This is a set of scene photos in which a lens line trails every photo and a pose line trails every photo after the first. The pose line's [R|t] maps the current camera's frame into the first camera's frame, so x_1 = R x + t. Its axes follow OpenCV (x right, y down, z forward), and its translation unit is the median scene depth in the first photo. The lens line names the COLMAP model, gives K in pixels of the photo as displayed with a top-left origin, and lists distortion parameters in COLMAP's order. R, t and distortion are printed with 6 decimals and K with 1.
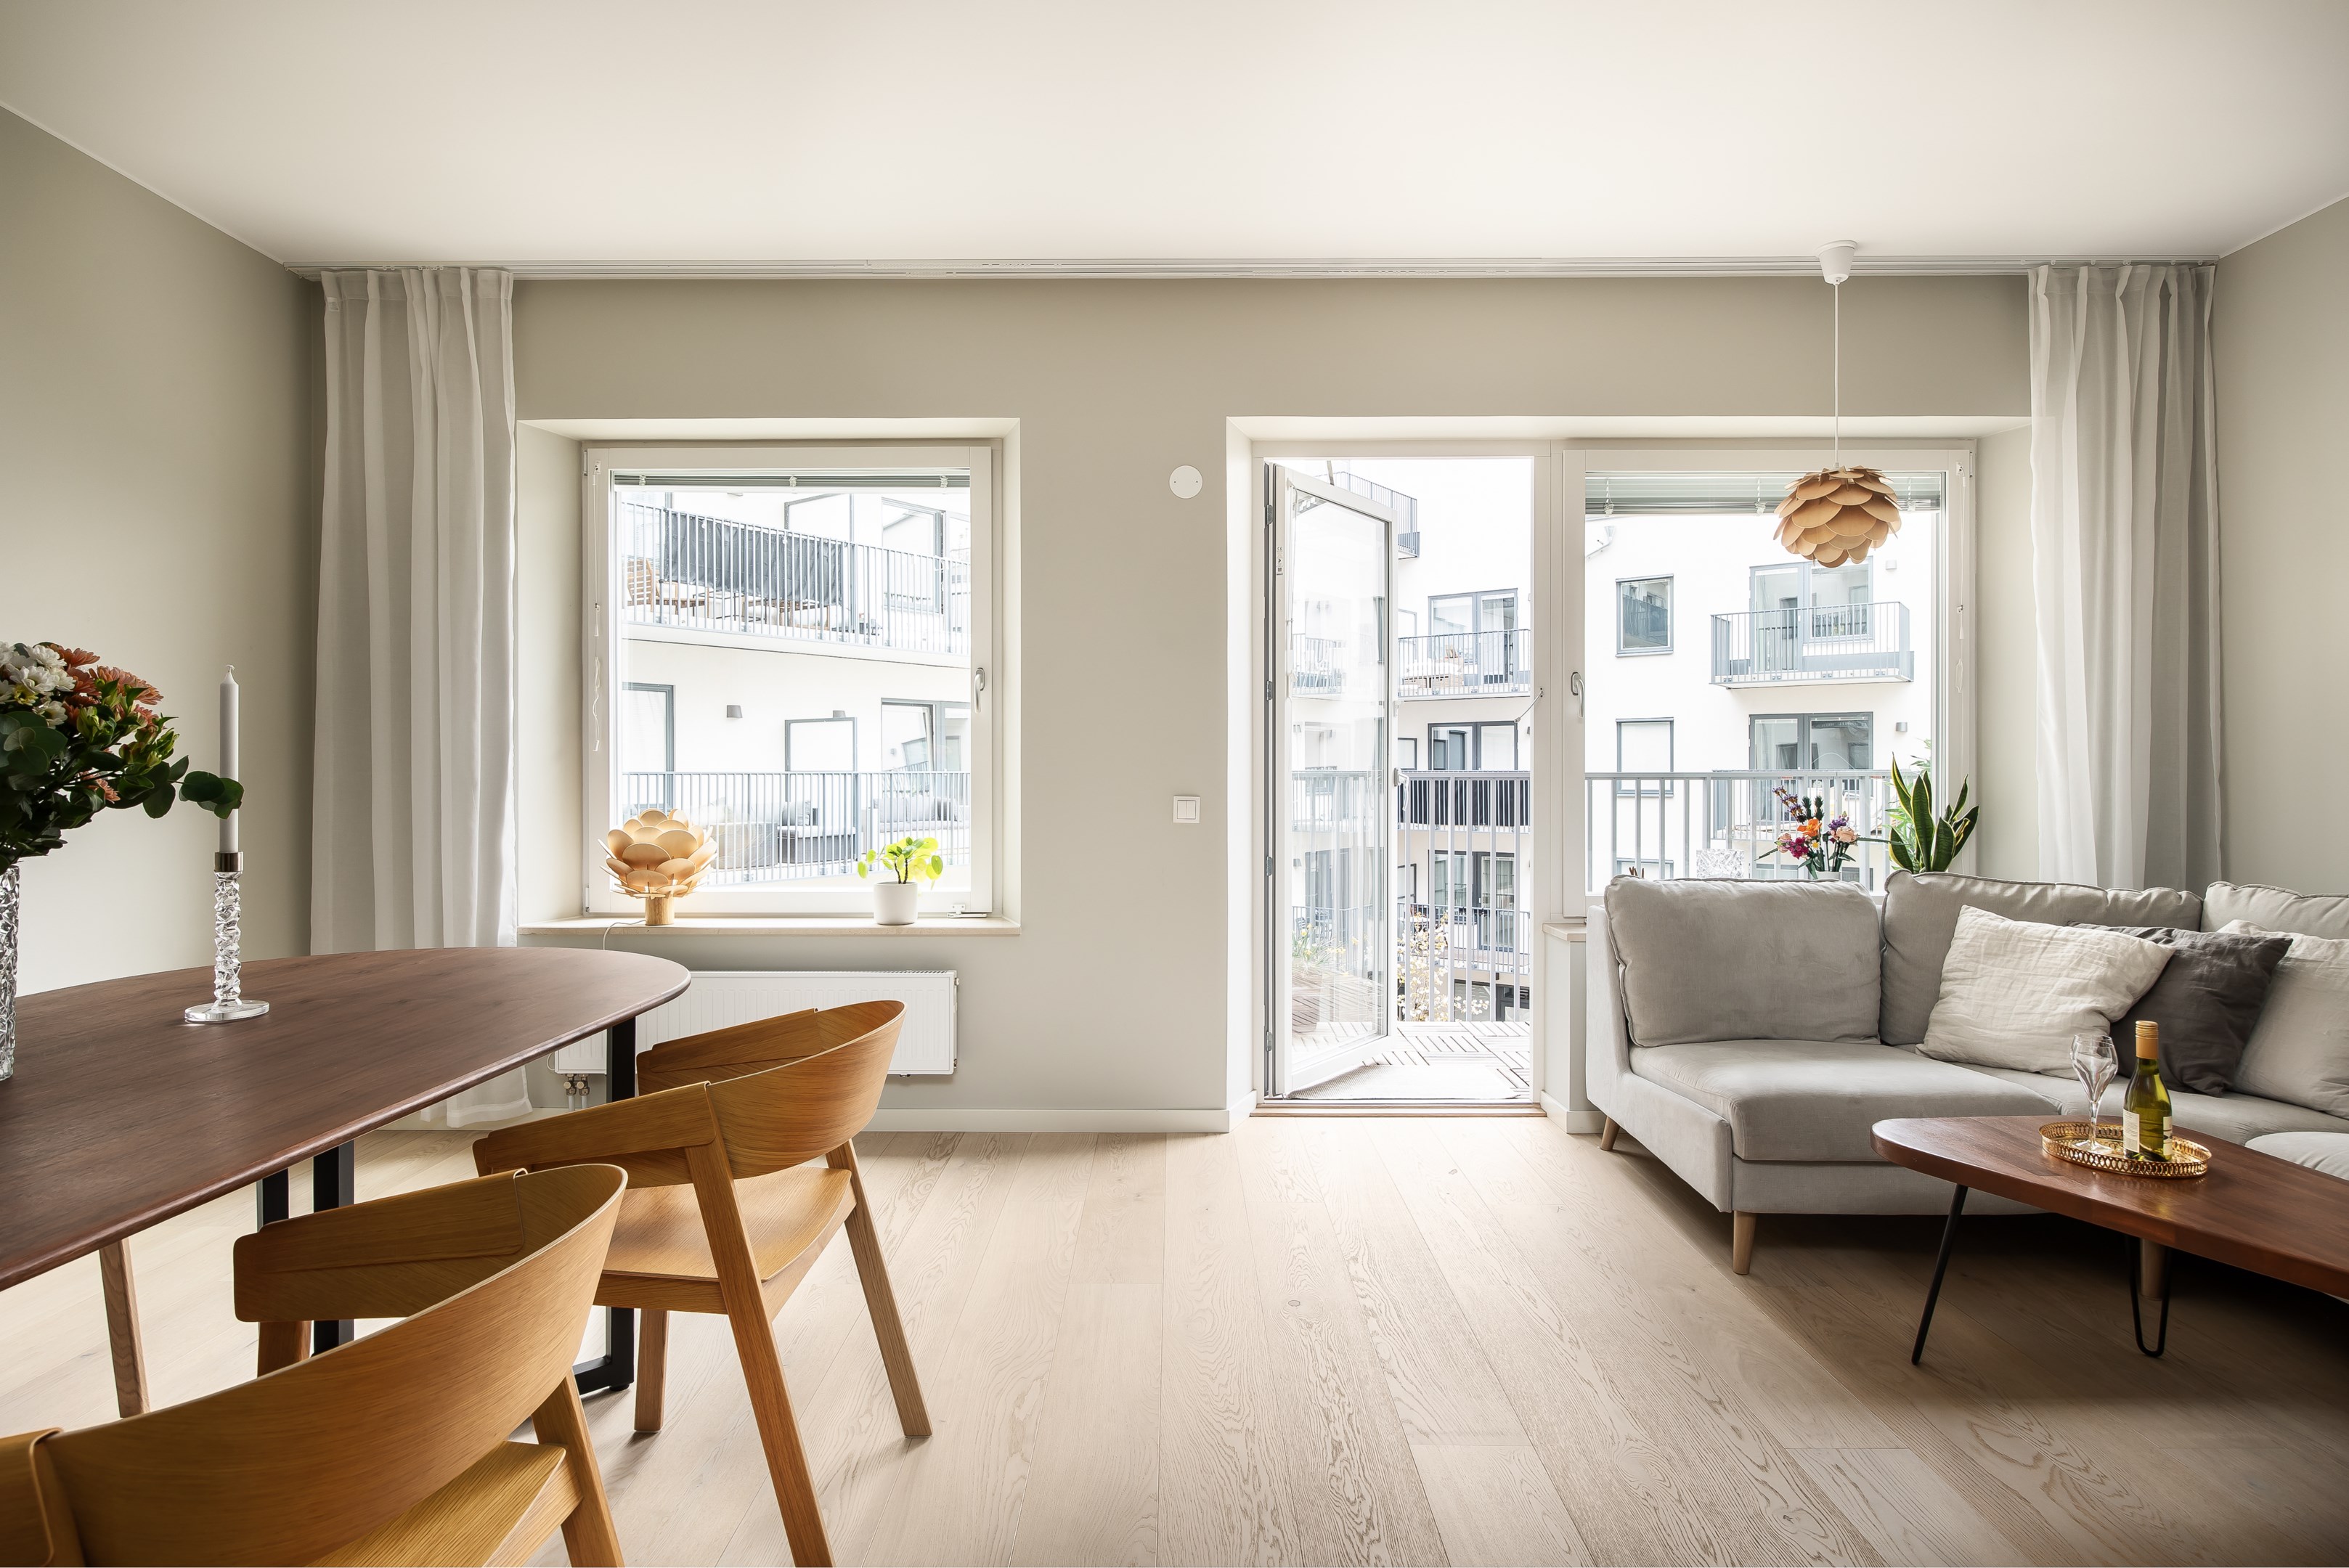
lens RADIAL K [[1243.3, 0, 1167.5], [0, 1243.3, 769.5], [0, 0, 1]] dist [-0.001750, -0.001356]
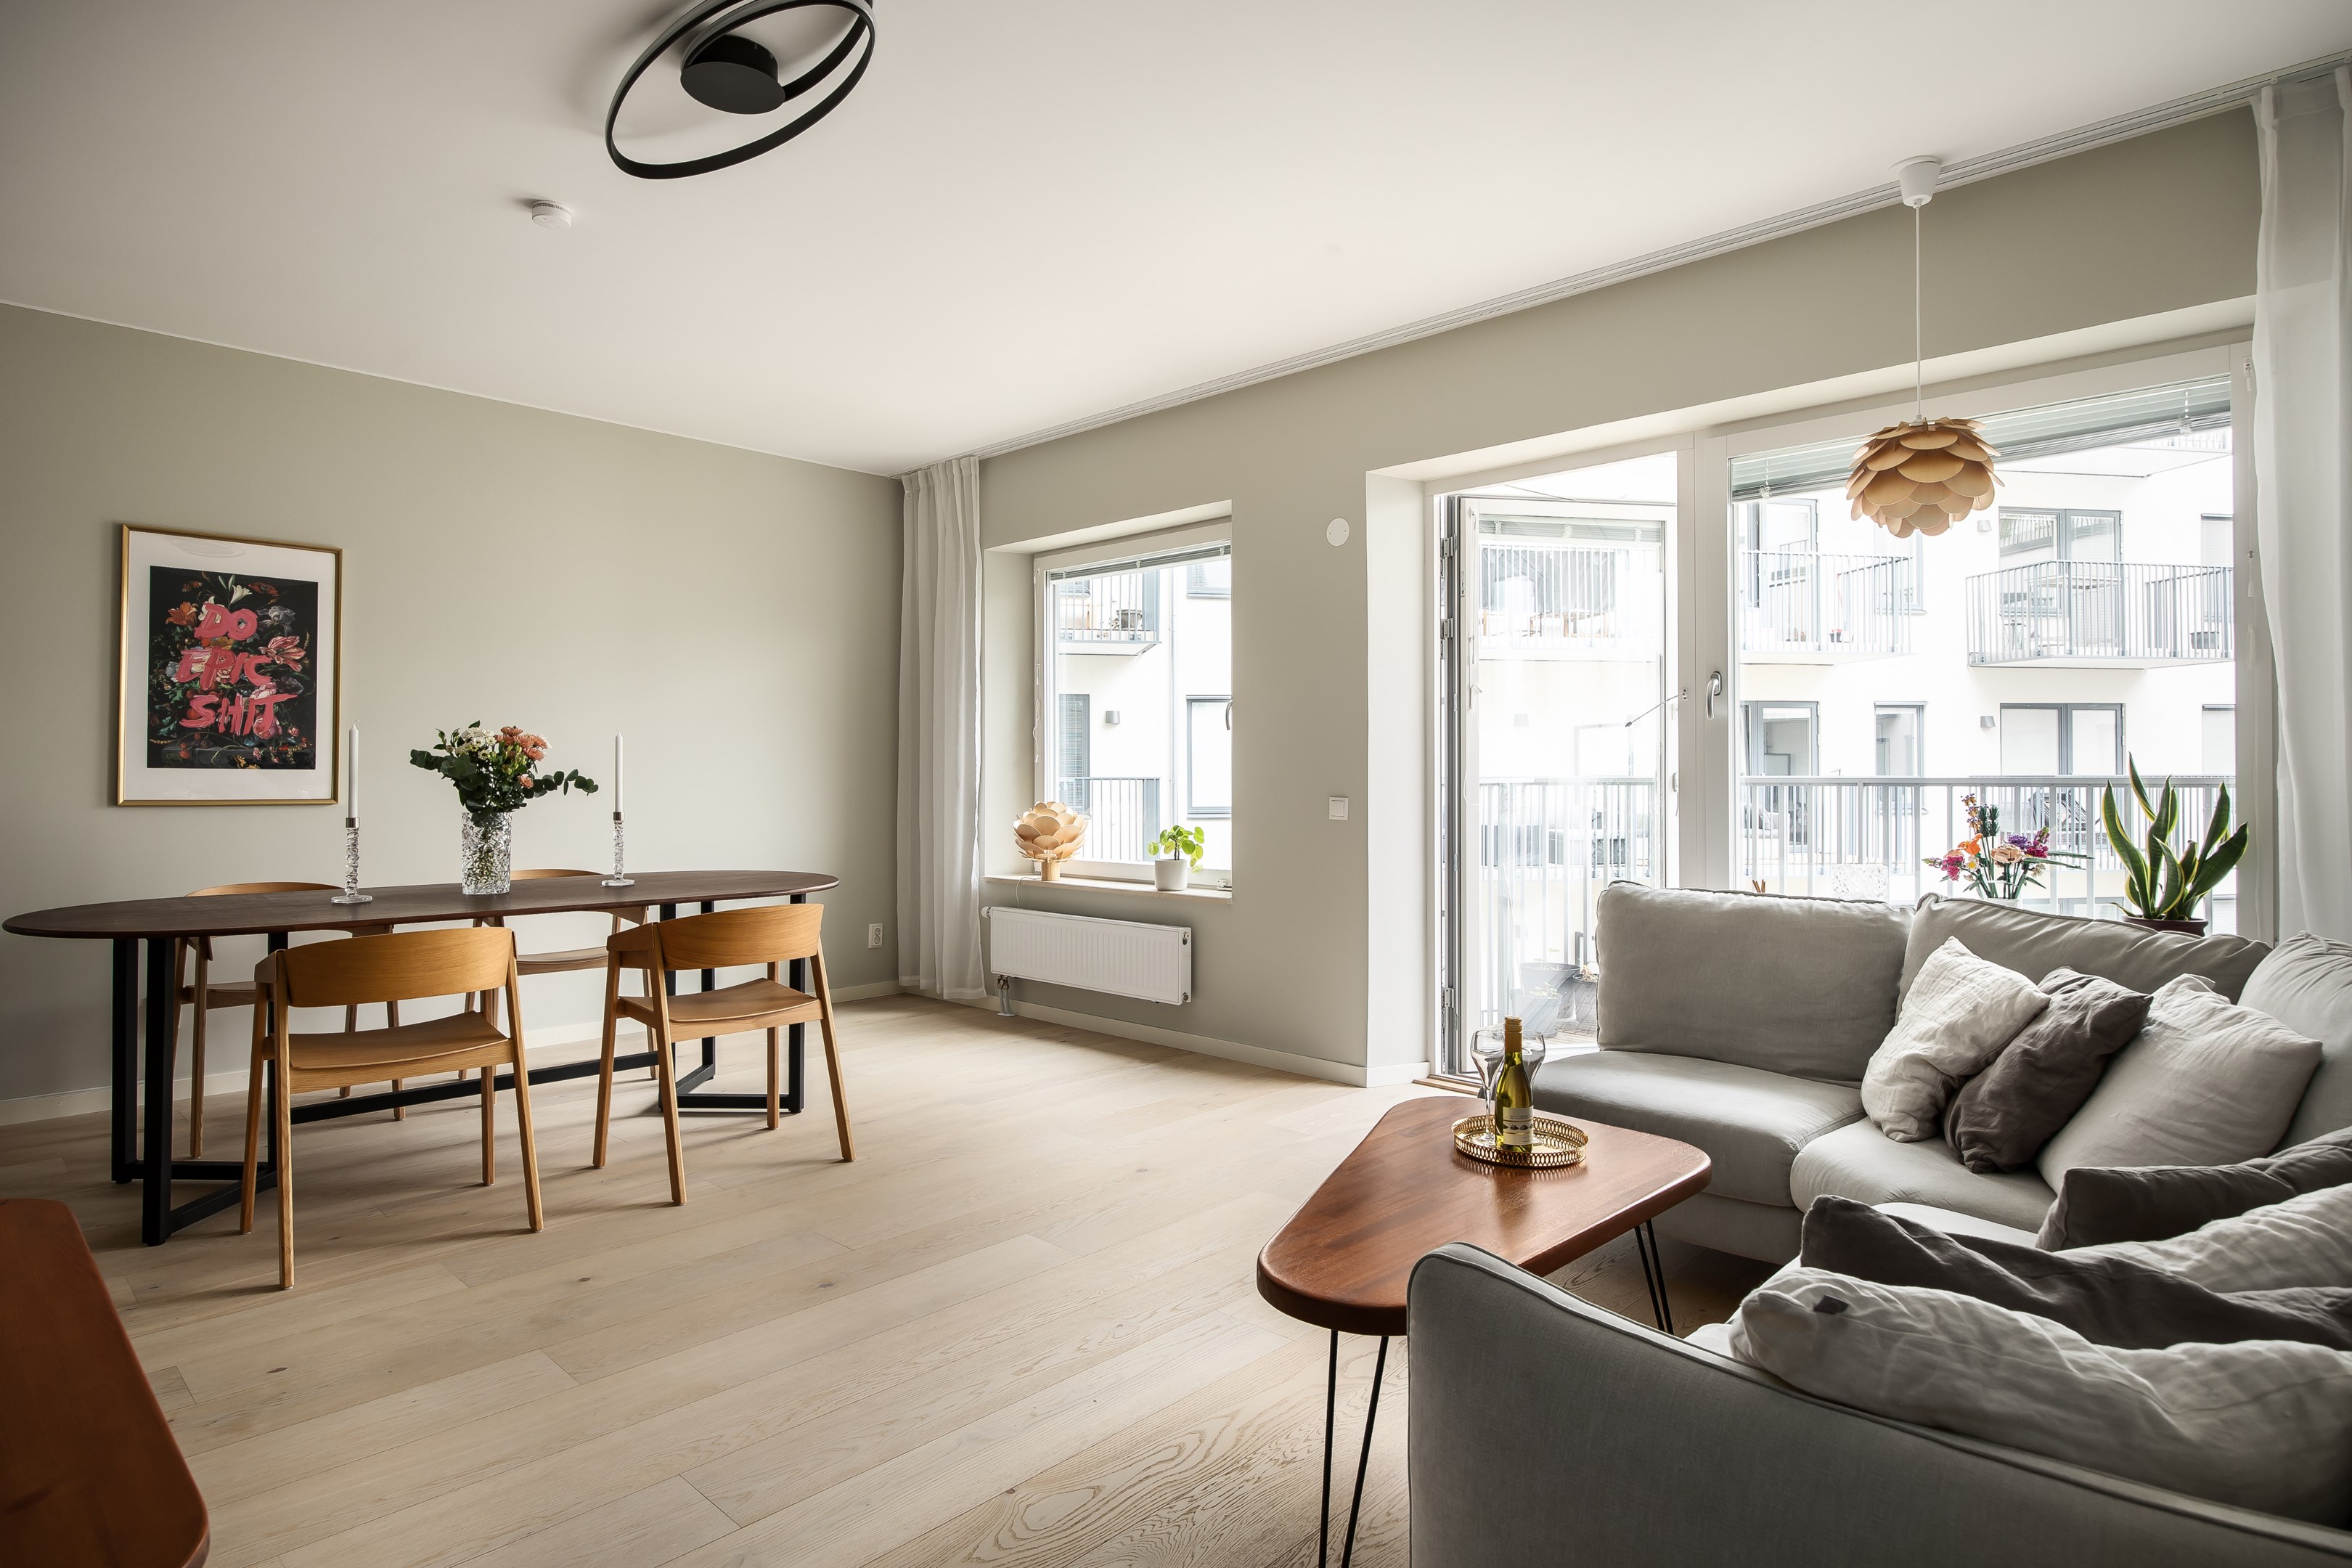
lens RADIAL K [[1267.5, 0, 1171.4], [0, 1267.5, 759.6], [0, 0, 1]] dist [0.000287, -0.000460]
pose [[0.728102, -0.008160, -0.685420, 0.743504], [0.000728, 0.999938, -0.011132, -0.000853], [0.685469, 0.007606, 0.728062, 0.012446]]
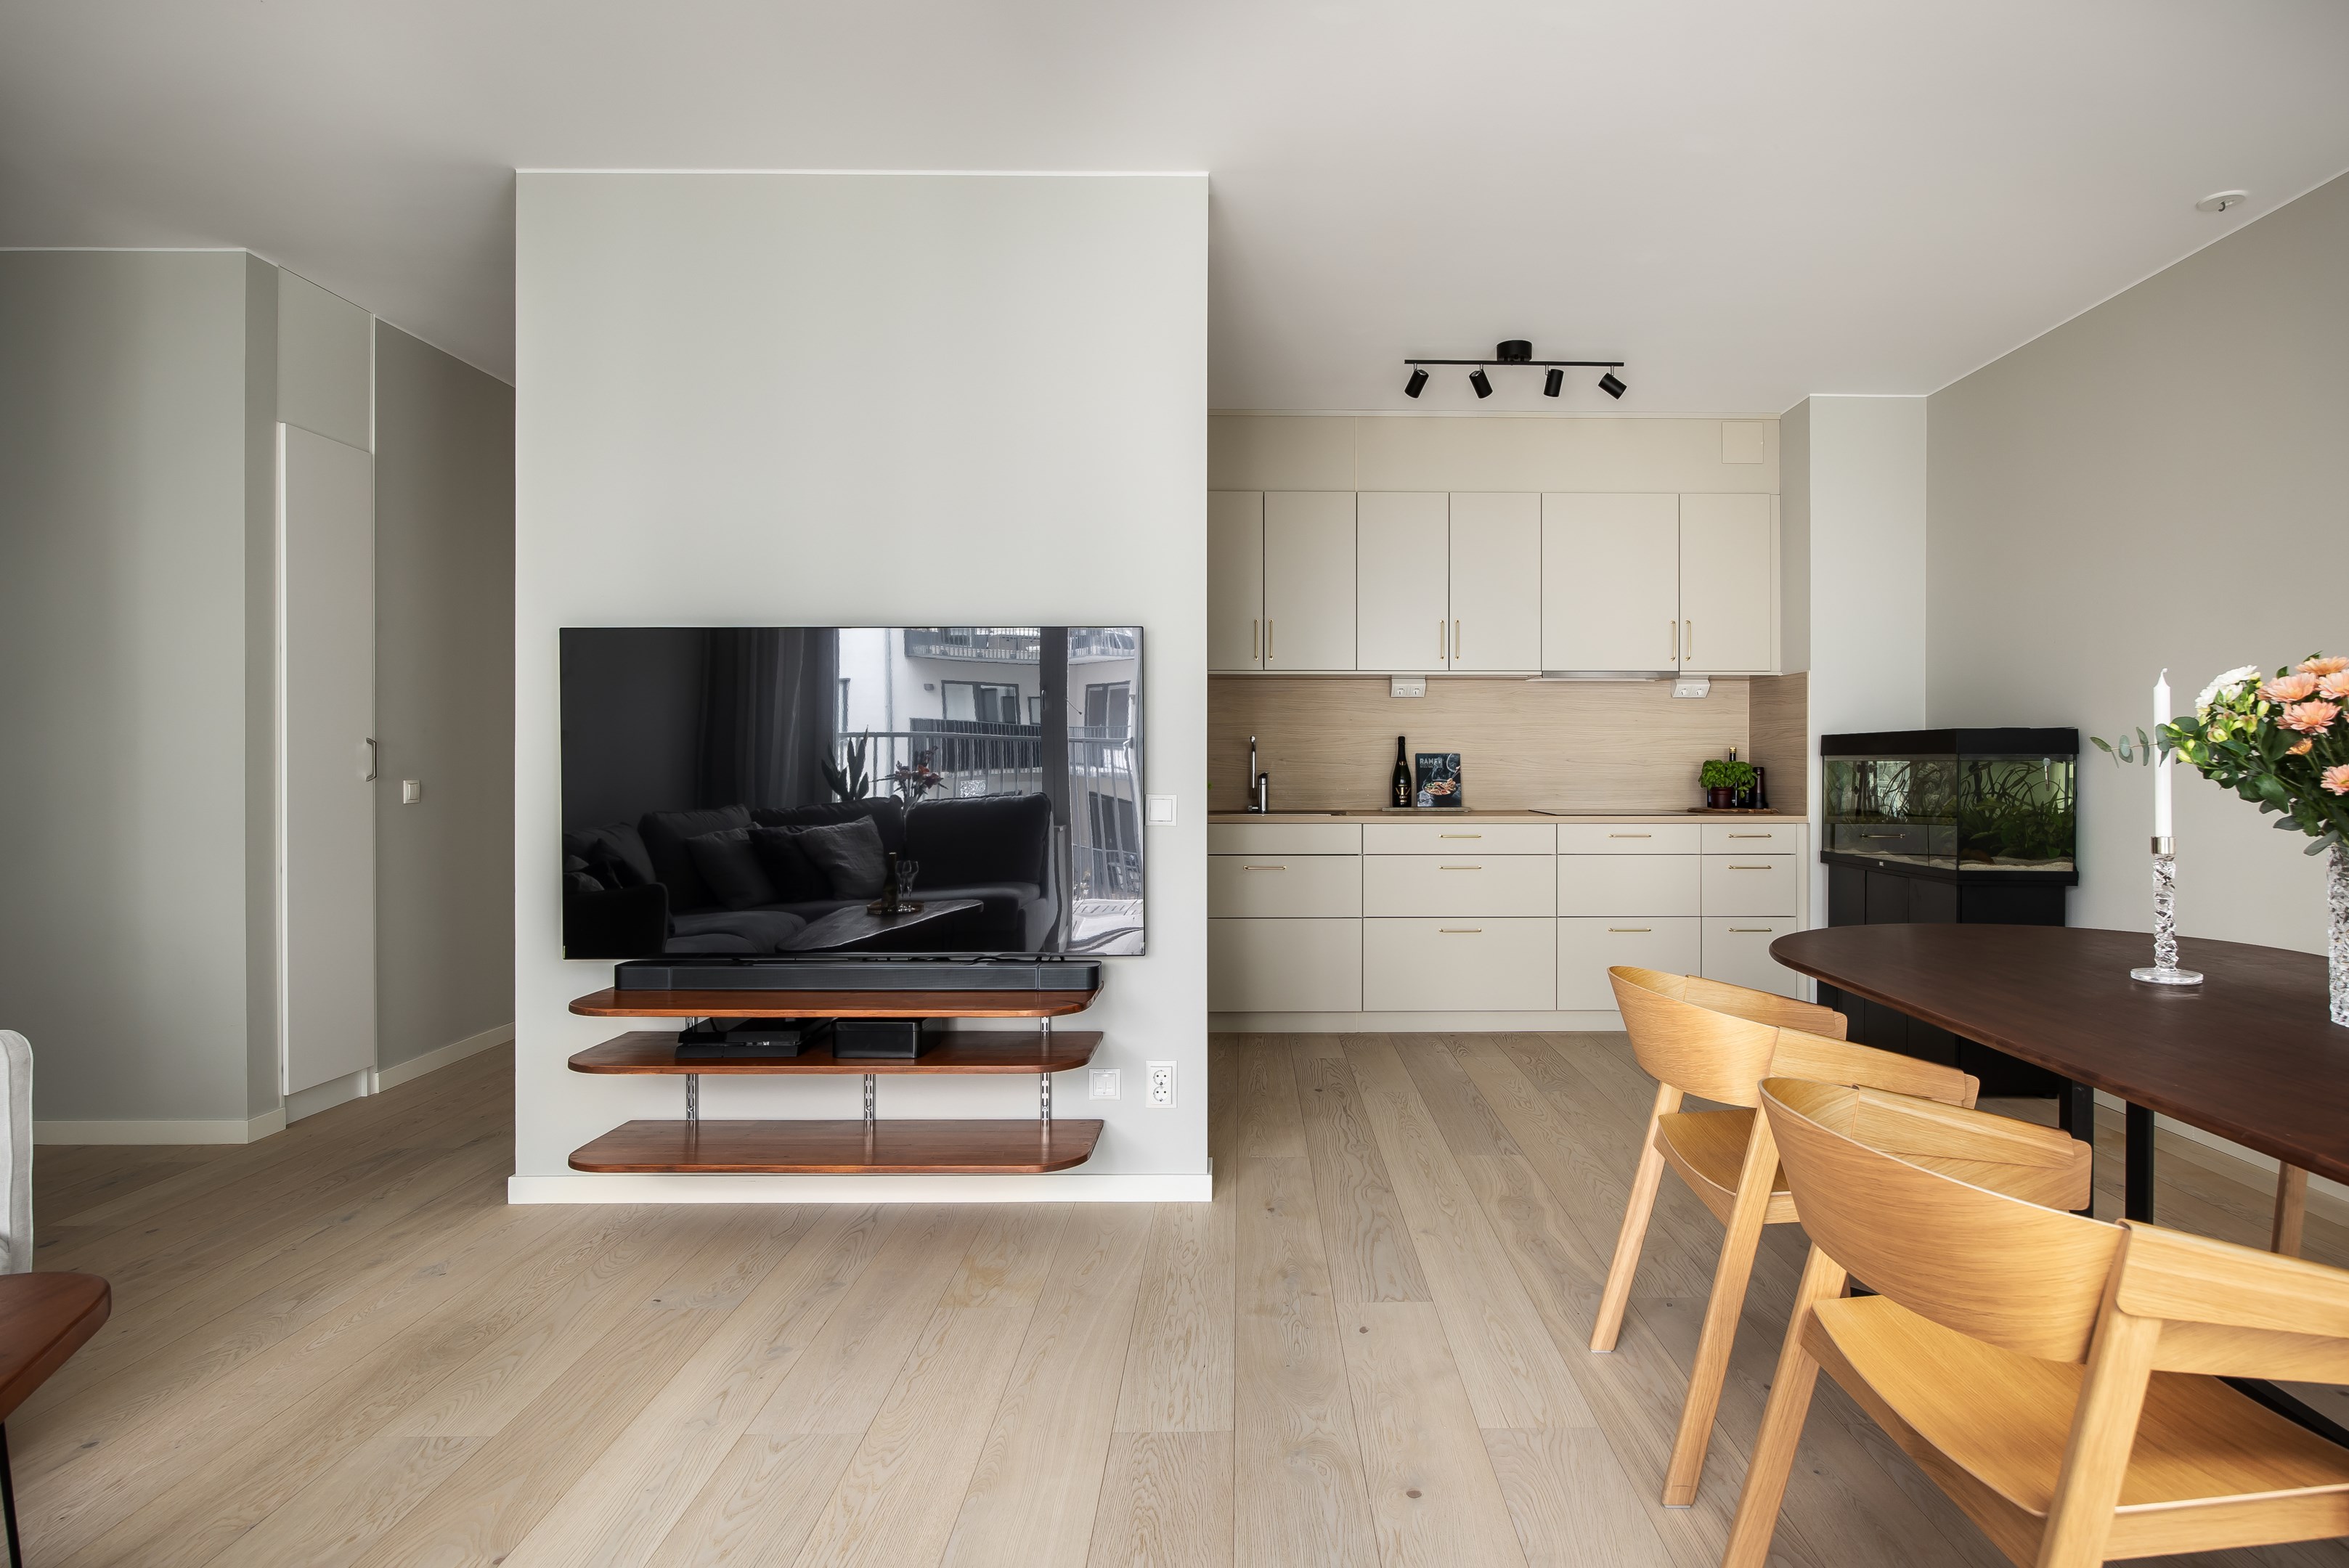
lens RADIAL K [[1258.9, 0, 1242.0], [0, 1258.9, 791.1], [0, 0, 1]] dist [-0.001873, -0.001688]
pose [[-0.999690, -0.004365, -0.024527, 0.045789], [-0.004529, 0.999968, 0.006636, 0.010391], [0.024497, 0.006745, -0.999677, 0.845939]]
